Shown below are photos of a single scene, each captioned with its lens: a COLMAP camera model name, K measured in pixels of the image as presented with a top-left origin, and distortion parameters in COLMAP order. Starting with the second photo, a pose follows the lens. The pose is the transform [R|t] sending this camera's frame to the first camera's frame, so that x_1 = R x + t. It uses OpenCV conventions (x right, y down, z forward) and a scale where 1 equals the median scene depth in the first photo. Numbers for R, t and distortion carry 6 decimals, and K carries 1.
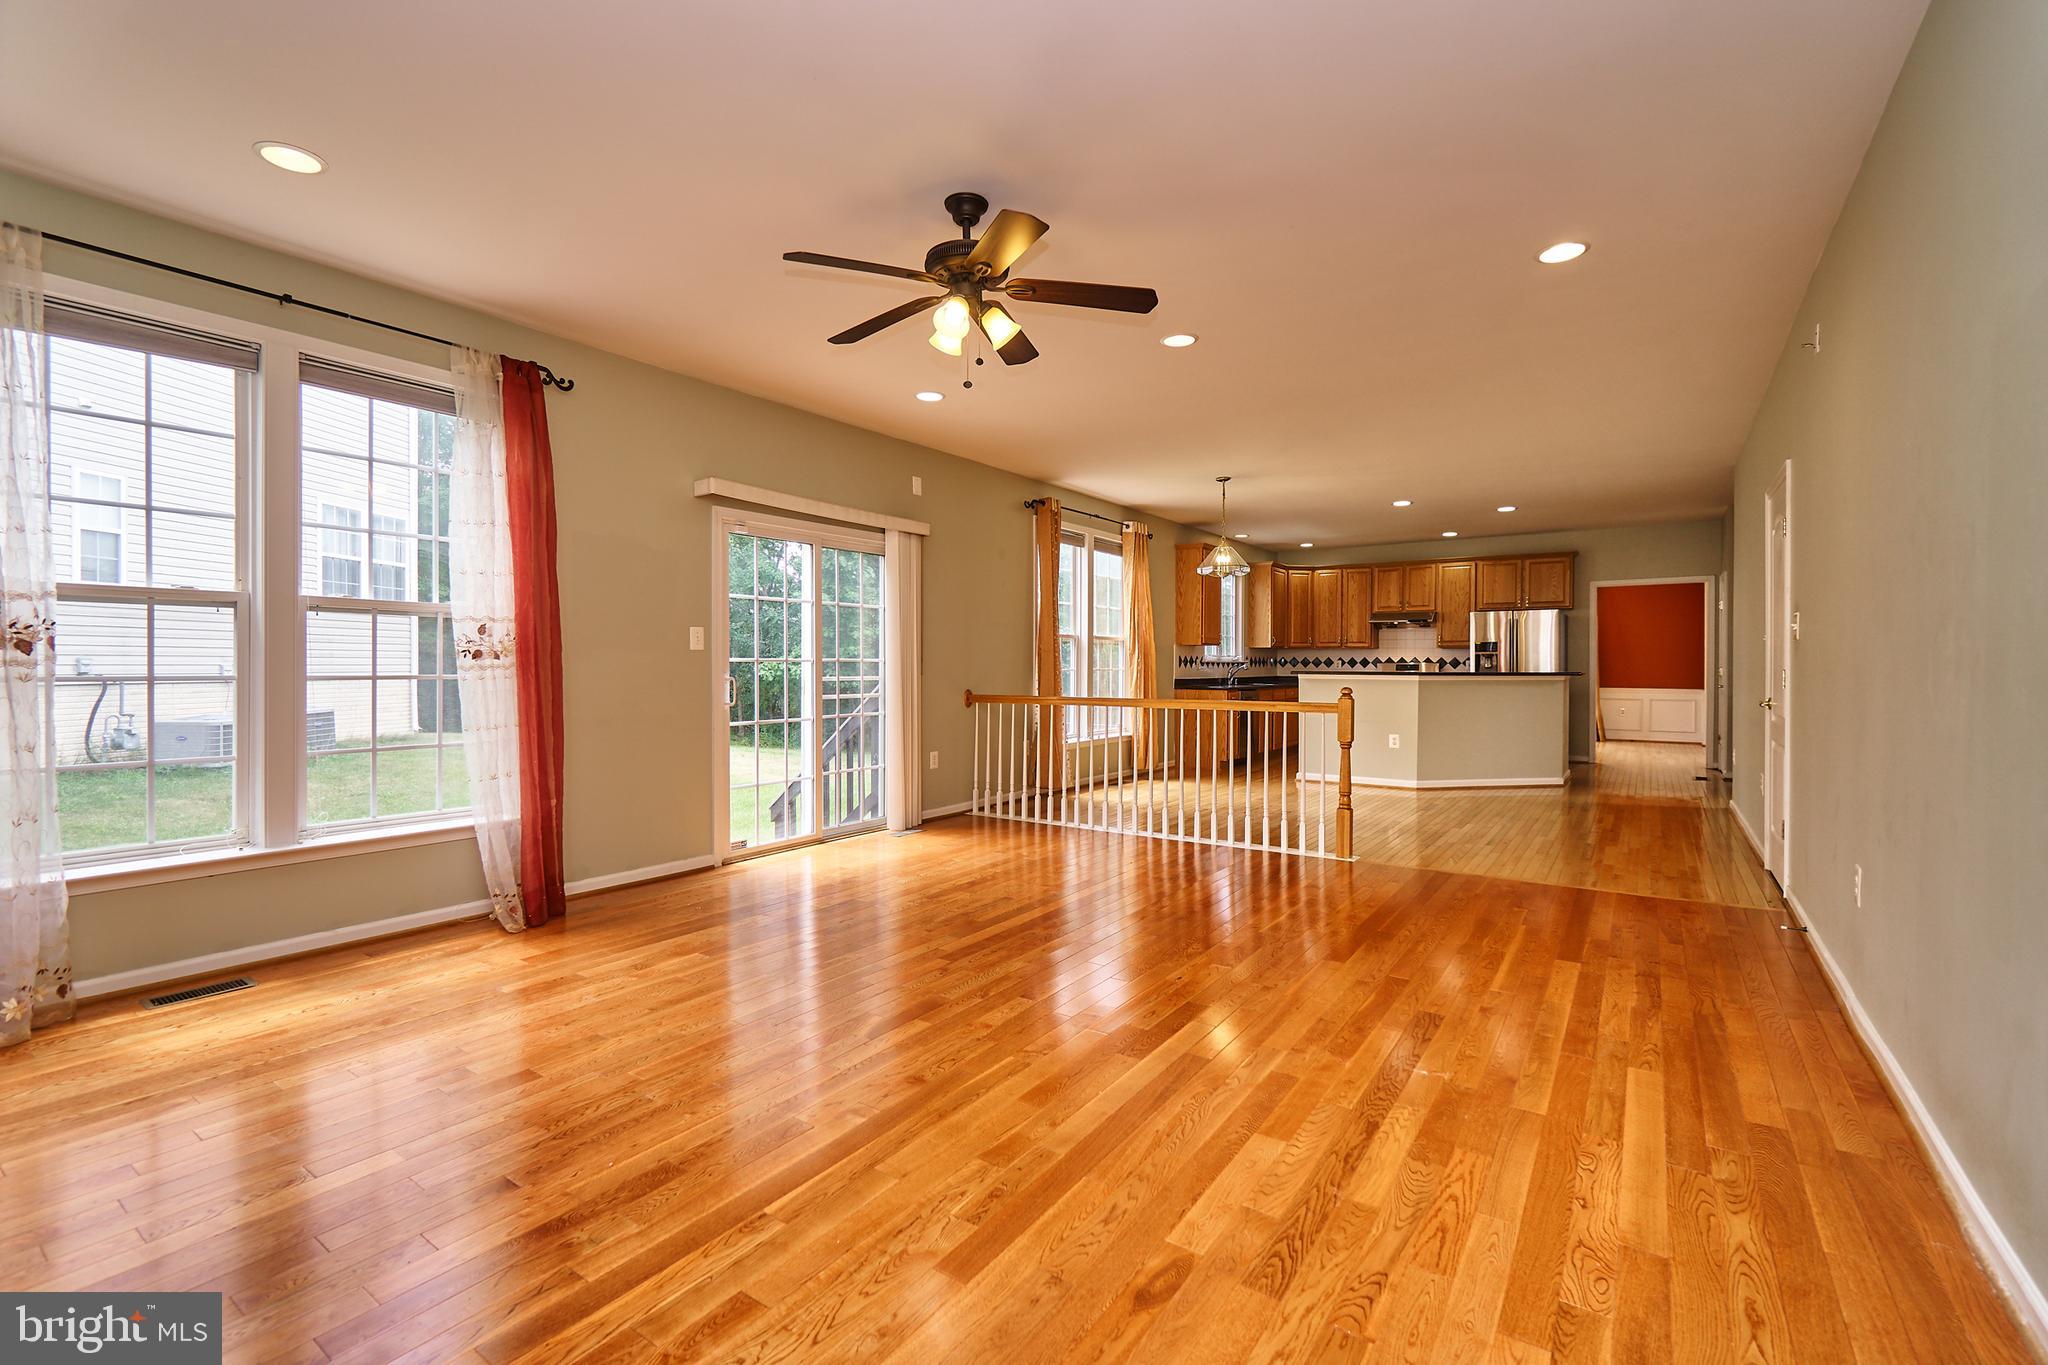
lens RADIAL K [[898.9, 0, 1021.7], [0, 898.9, 673.7], [0, 0, 1]] dist [-0.001095, -0.000171]
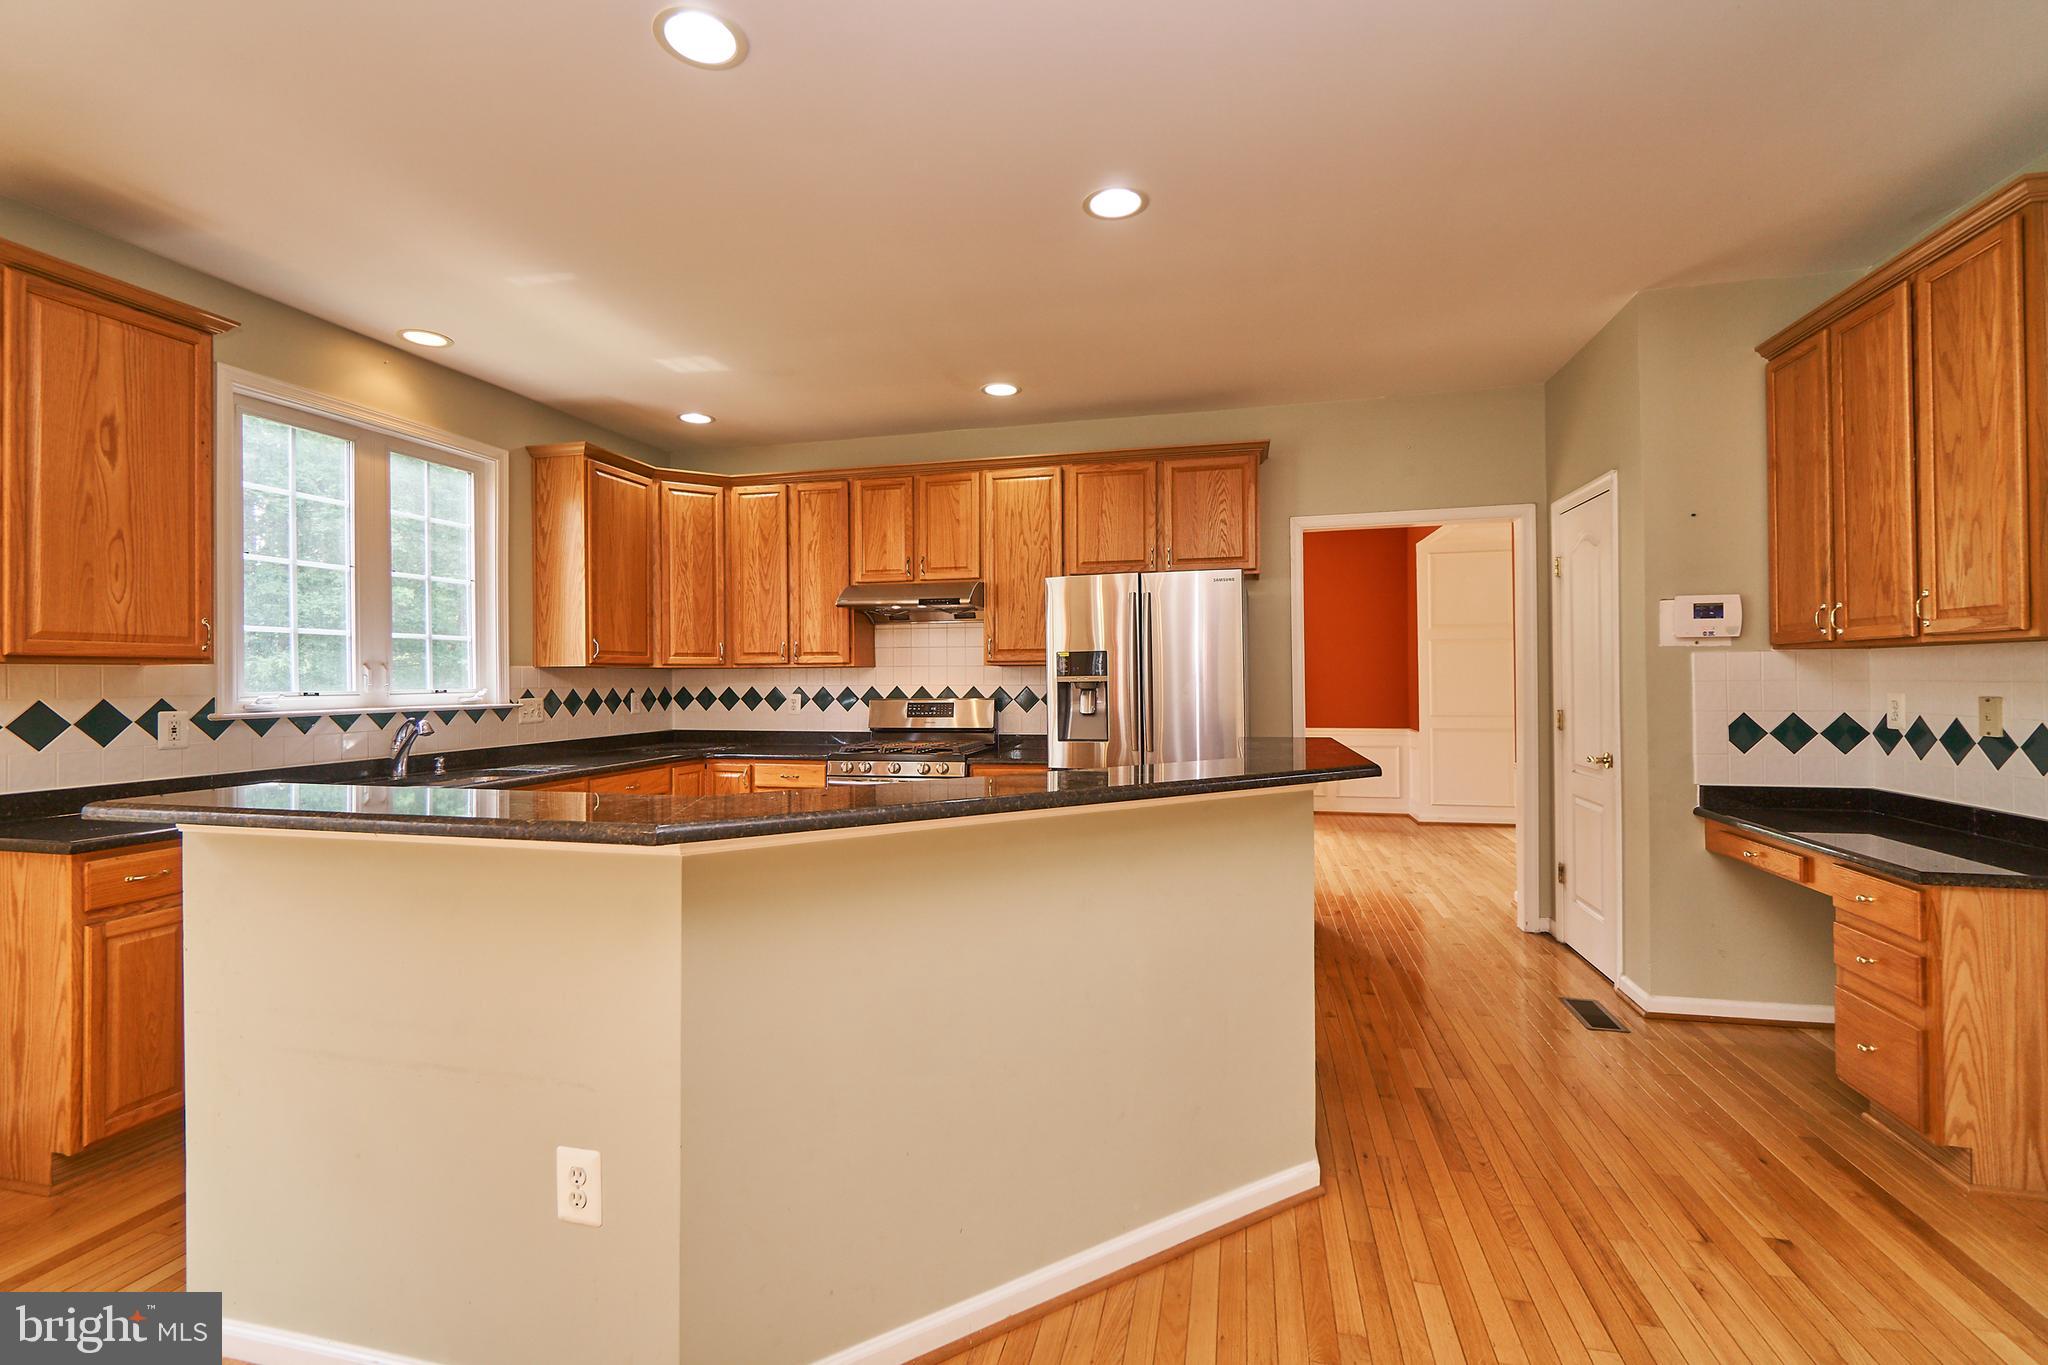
lens RADIAL K [[898.9, 0, 1021.7], [0, 898.9, 673.7], [0, 0, 1]] dist [-0.001095, -0.000171]
pose [[0.932346, -0.009687, 0.361437, 0.317752], [0.014779, 0.999827, -0.011328, -0.019352], [-0.361265, 0.015903, 0.932328, 0.582905]]
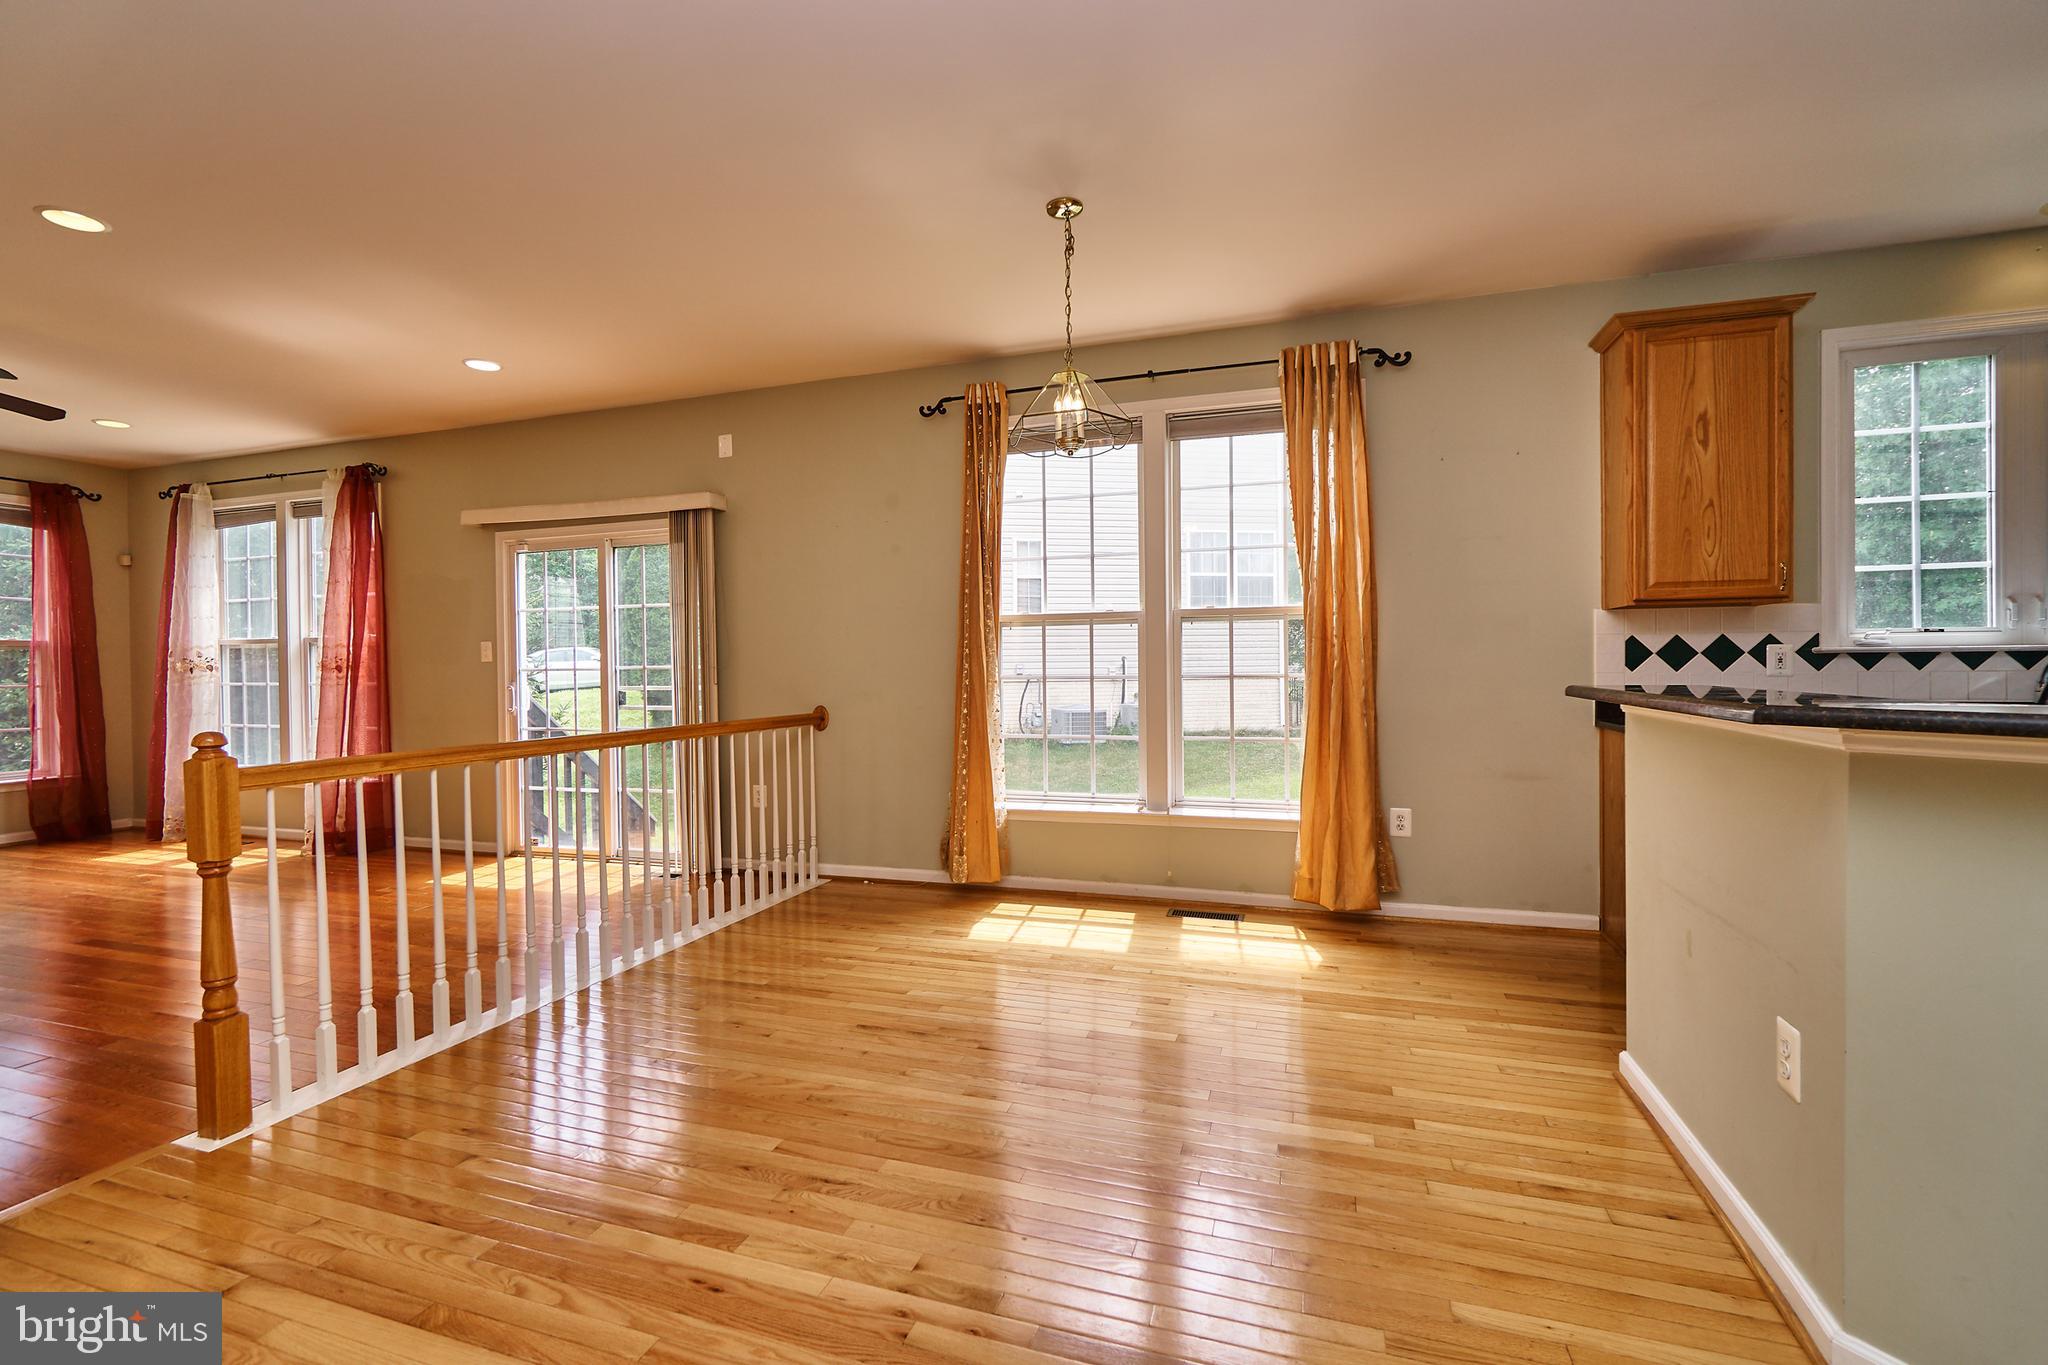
lens RADIAL K [[898.9, 0, 1021.7], [0, 898.9, 673.7], [0, 0, 1]] dist [-0.001095, -0.000171]
pose [[0.282855, 0.003698, -0.959156, 0.404911], [0.001735, 0.999989, 0.004367, -0.006615], [0.959161, -0.002900, 0.282846, 0.578473]]
